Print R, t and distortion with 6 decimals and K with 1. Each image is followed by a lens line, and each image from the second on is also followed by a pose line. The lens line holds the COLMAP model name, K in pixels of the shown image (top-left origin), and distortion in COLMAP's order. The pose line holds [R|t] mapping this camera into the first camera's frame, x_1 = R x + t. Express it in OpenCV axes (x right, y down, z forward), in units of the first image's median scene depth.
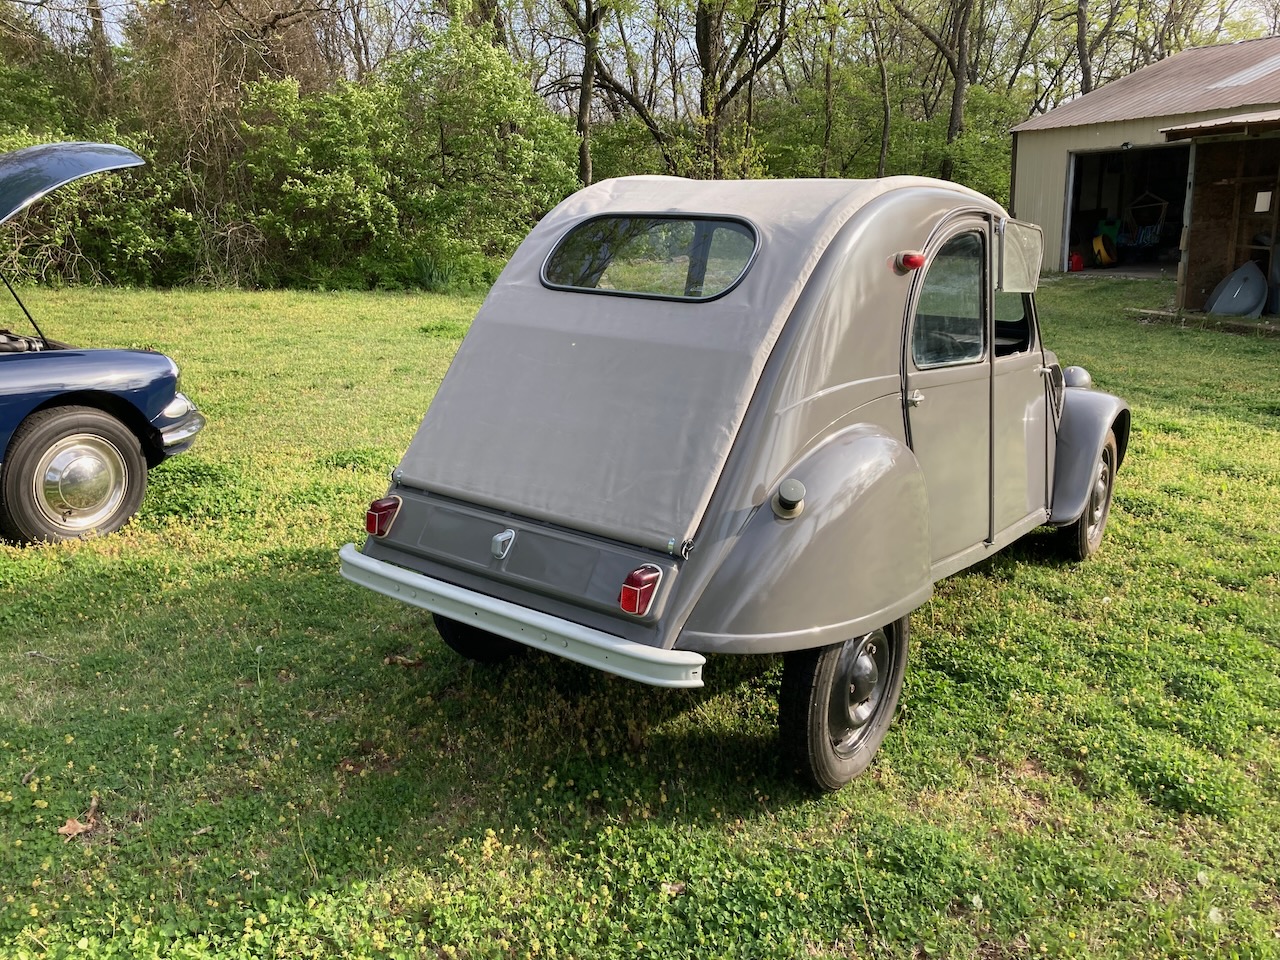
lens RADIAL K [[1034.0, 0, 637.6], [0, 1034.0, 491.2], [0, 0, 1]] dist [0.016339, -0.002954]
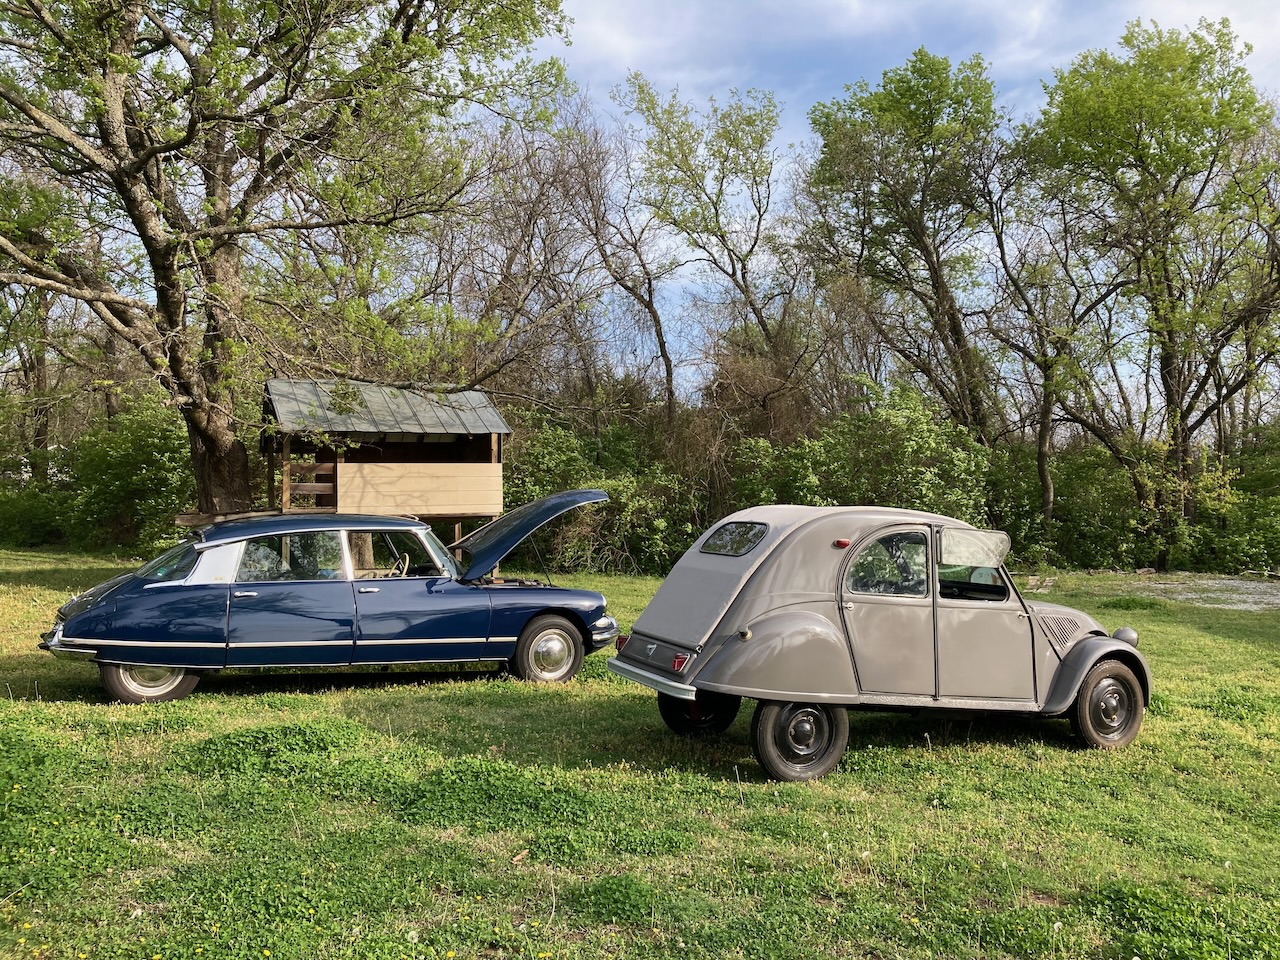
lens RADIAL K [[1034.0, 0, 642.6], [0, 1034.0, 478.0], [0, 0, 1]] dist [0.016339, -0.002954]
pose [[0.870902, -0.015852, -0.491200, 0.931902], [-0.135793, 0.952807, -0.271511, 0.290312], [0.472324, 0.303161, 0.827650, -1.027110]]
